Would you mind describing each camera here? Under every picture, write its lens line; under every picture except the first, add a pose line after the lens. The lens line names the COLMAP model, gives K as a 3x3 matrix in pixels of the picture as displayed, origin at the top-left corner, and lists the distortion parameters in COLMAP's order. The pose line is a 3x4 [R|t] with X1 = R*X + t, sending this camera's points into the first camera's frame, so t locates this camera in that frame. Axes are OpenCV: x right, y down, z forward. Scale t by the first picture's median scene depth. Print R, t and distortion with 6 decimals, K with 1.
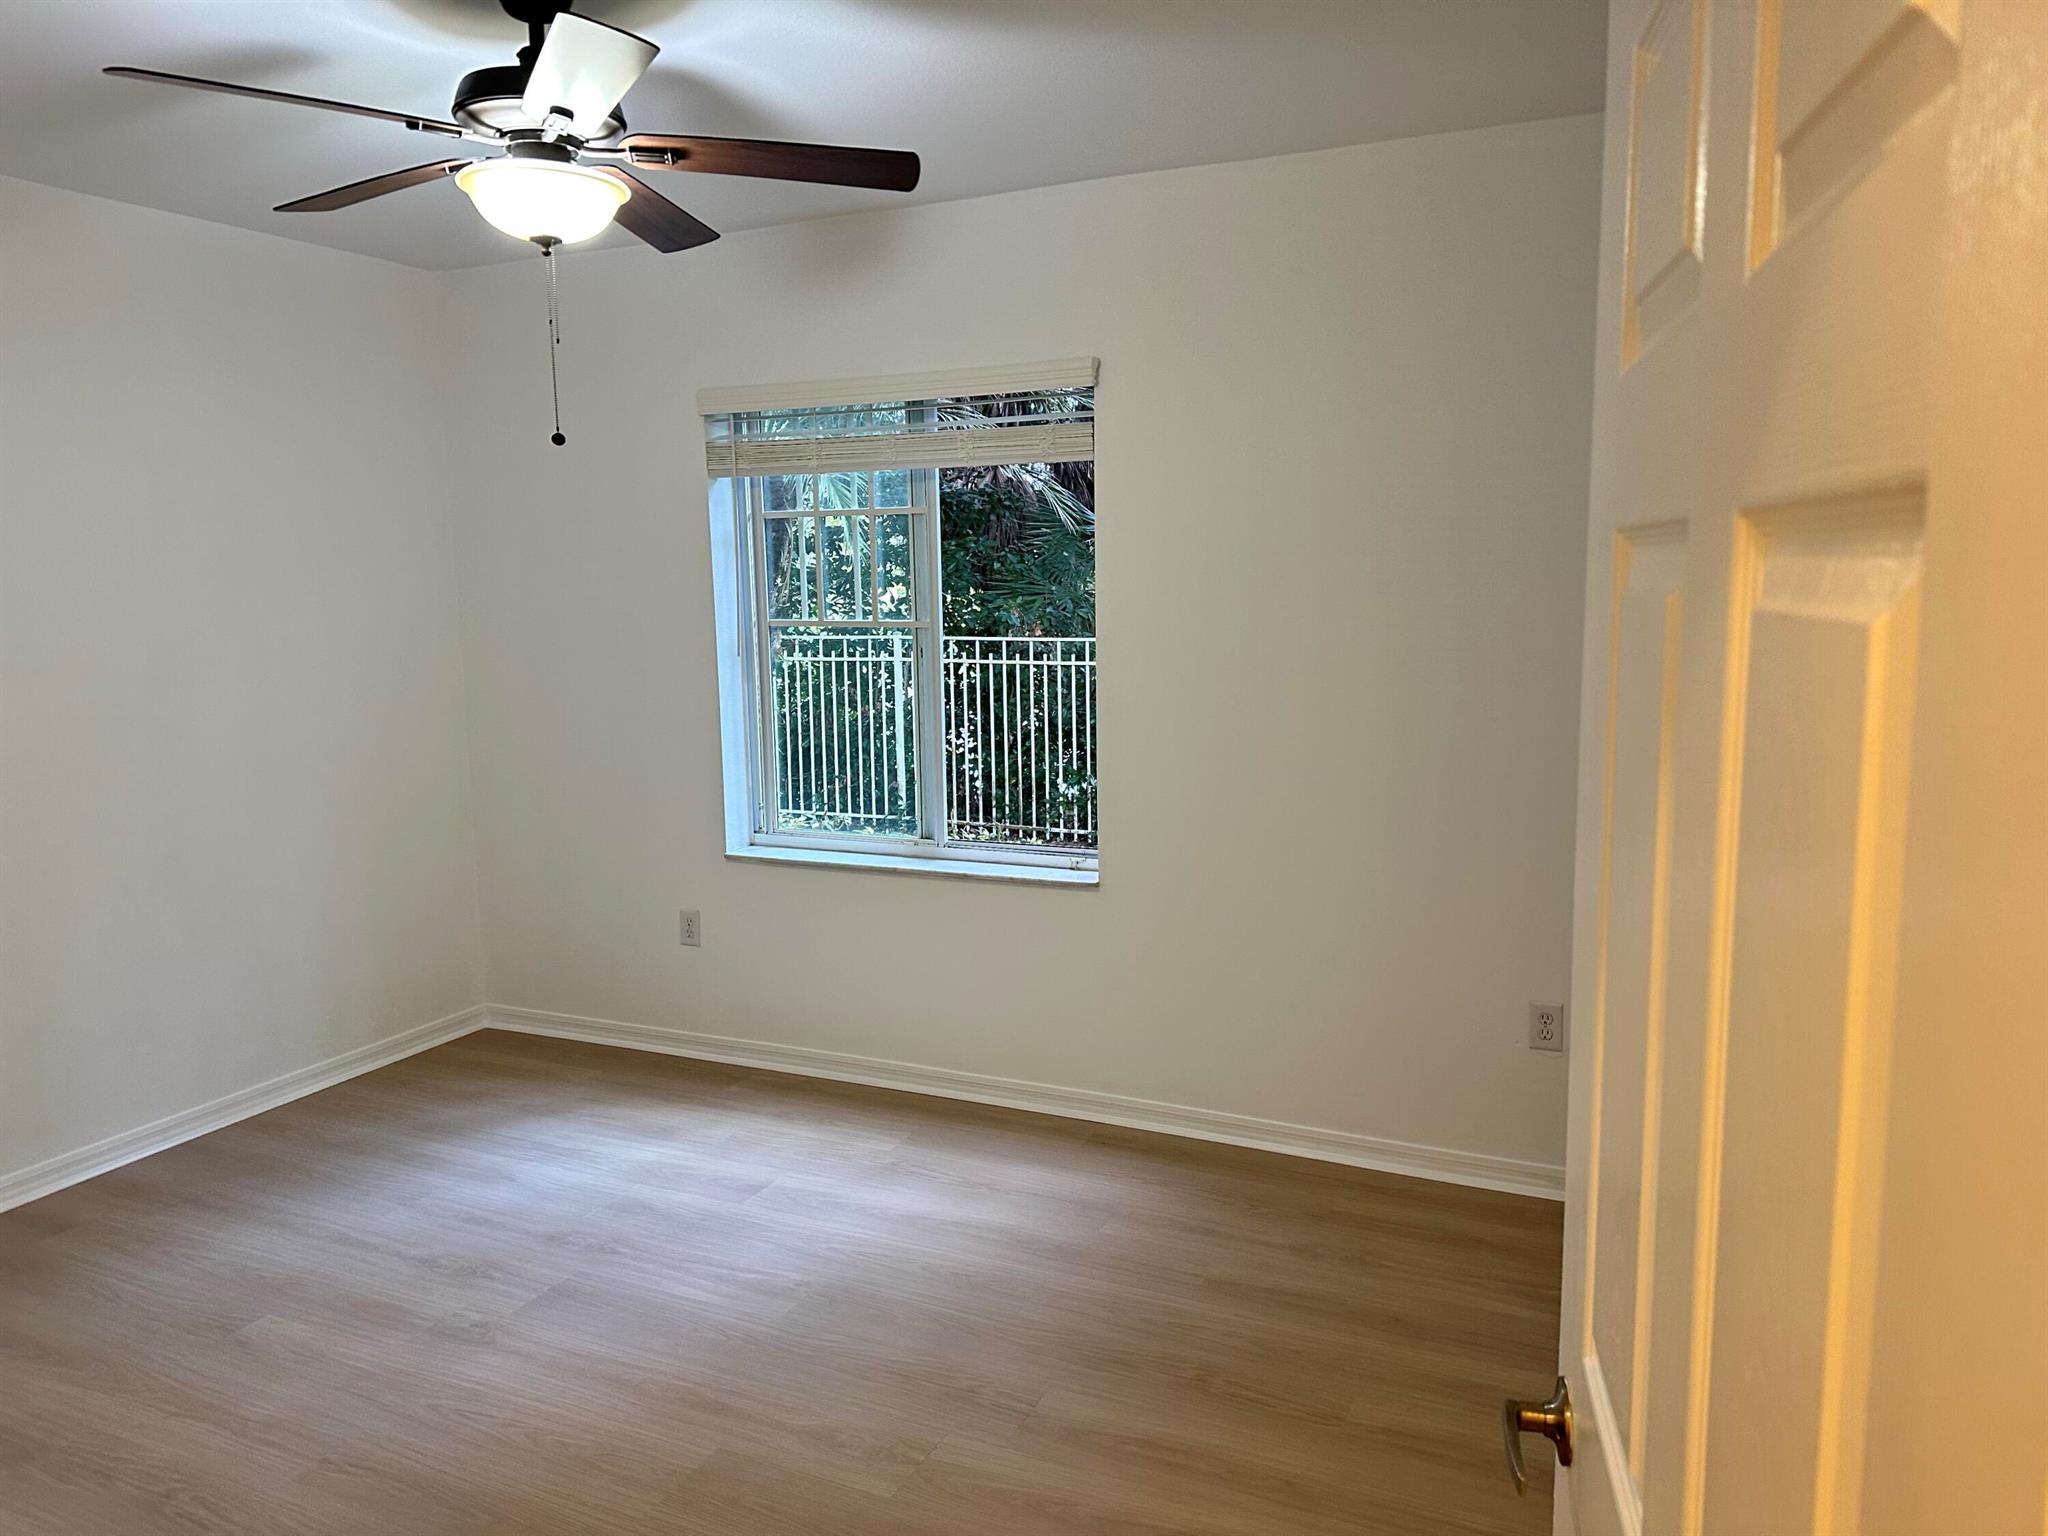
lens RADIAL K [[1422.3, 0, 1016.7], [0, 1422.3, 781.0], [0, 0, 1]] dist [0.144976, -0.283159]
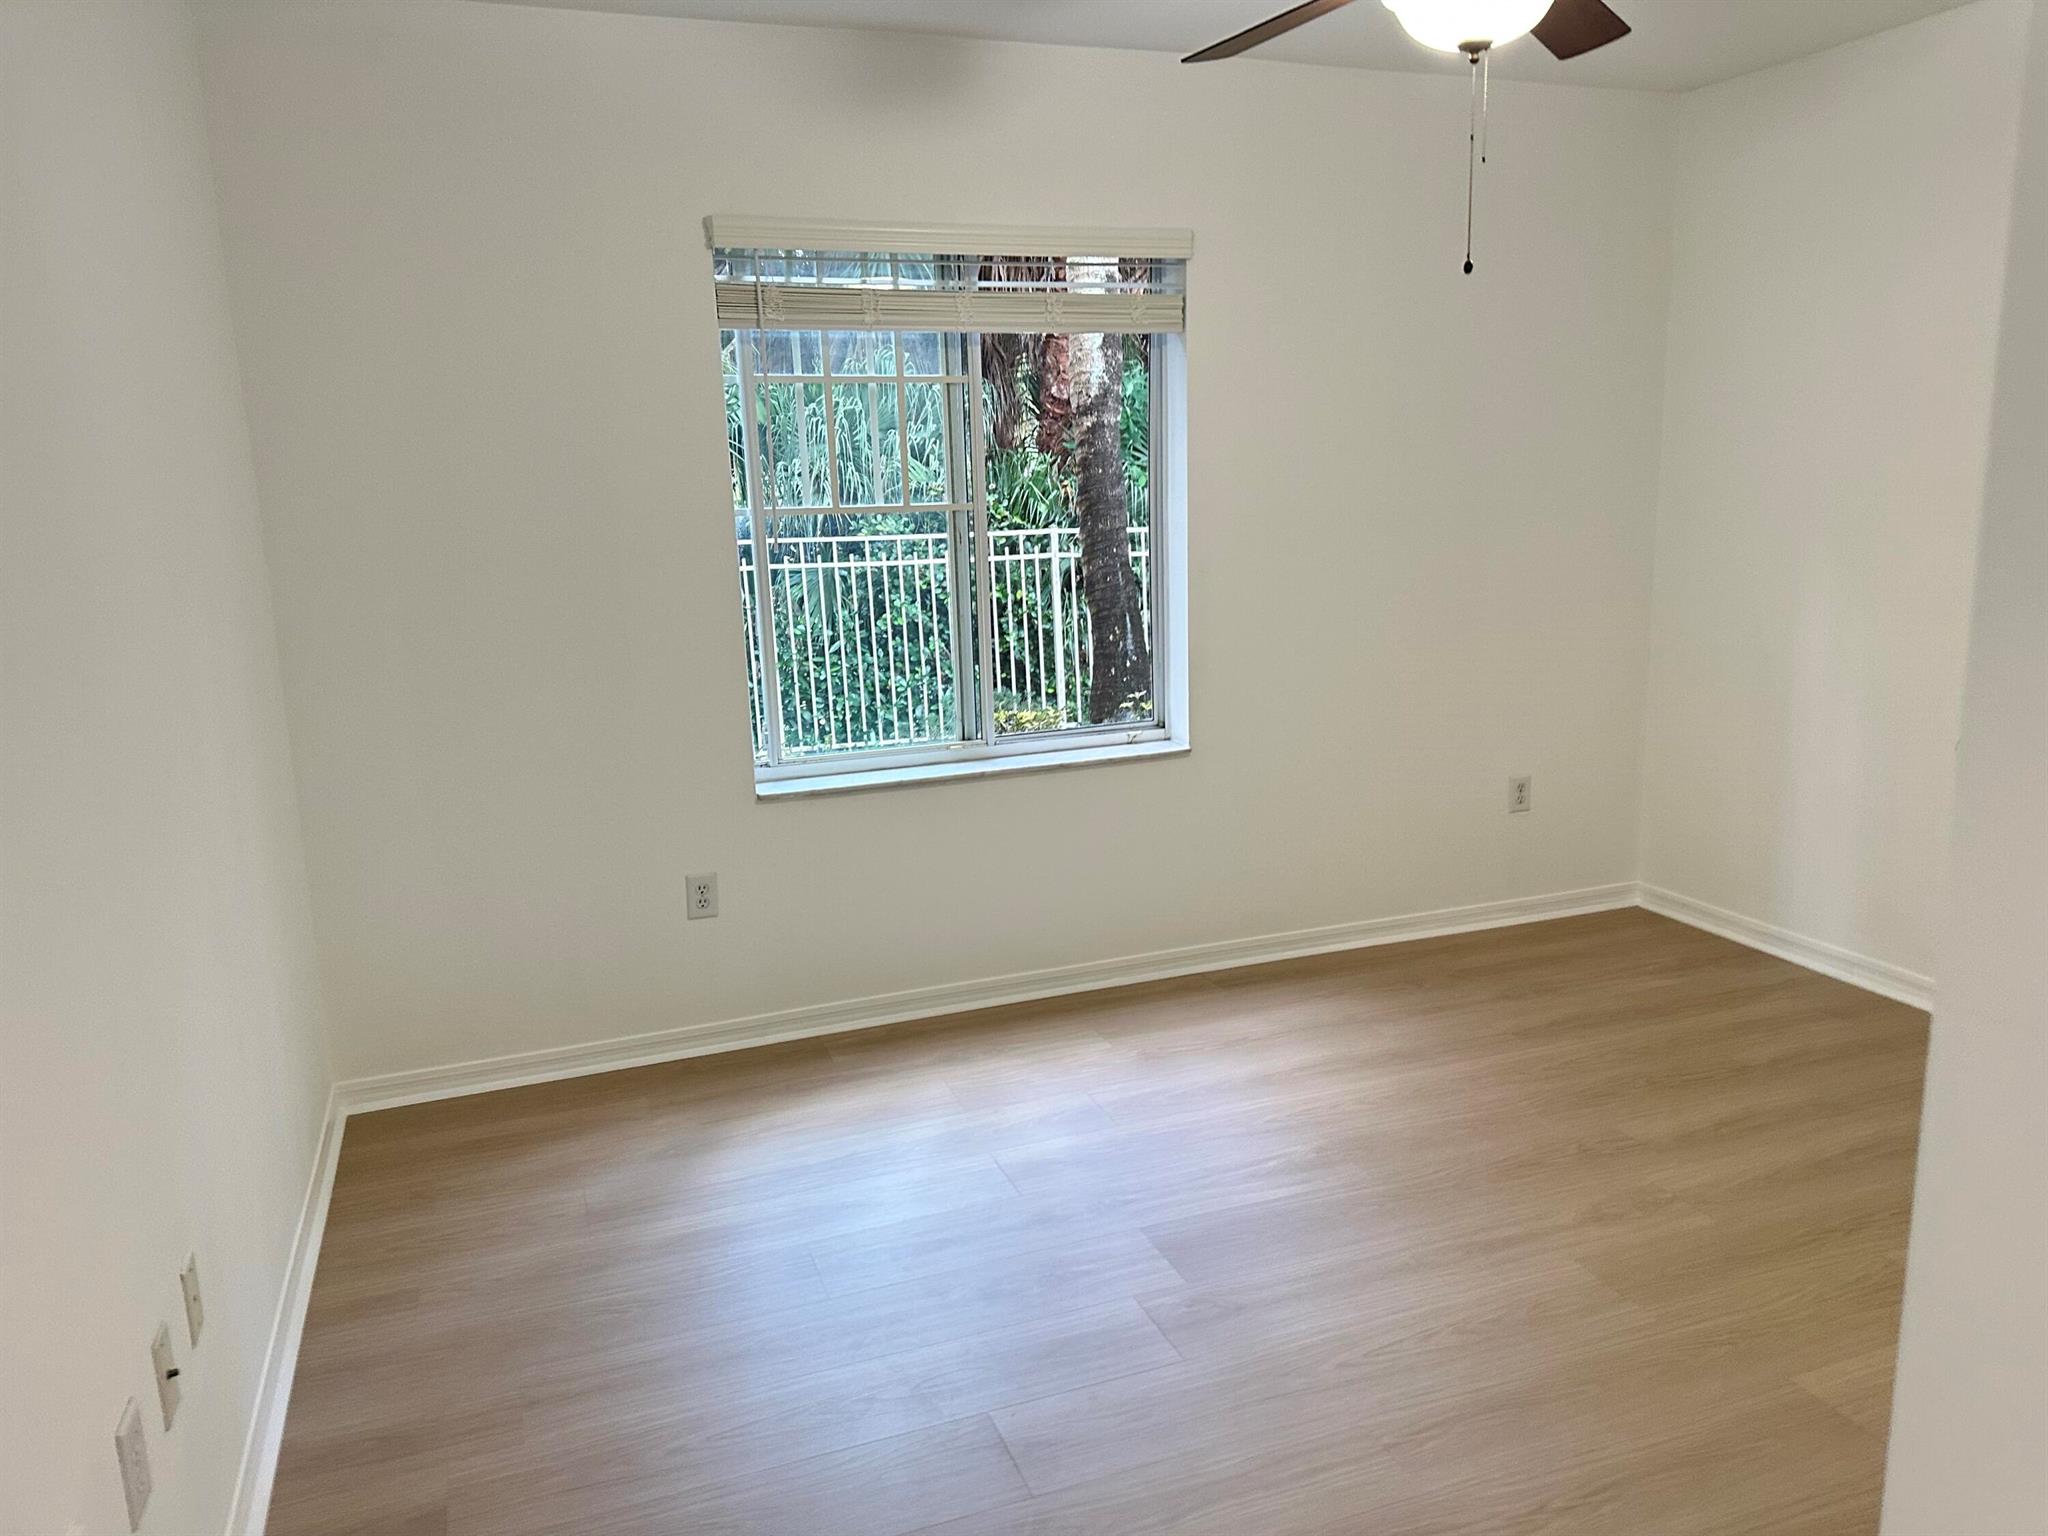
lens RADIAL K [[1422.3, 0, 1016.7], [0, 1422.3, 781.0], [0, 0, 1]] dist [0.144976, -0.283159]
pose [[0.704592, -0.158744, 0.691629, -0.836882], [0.124419, 0.987195, 0.099832, -0.026961], [-0.698620, 0.015711, 0.715320, 0.378575]]
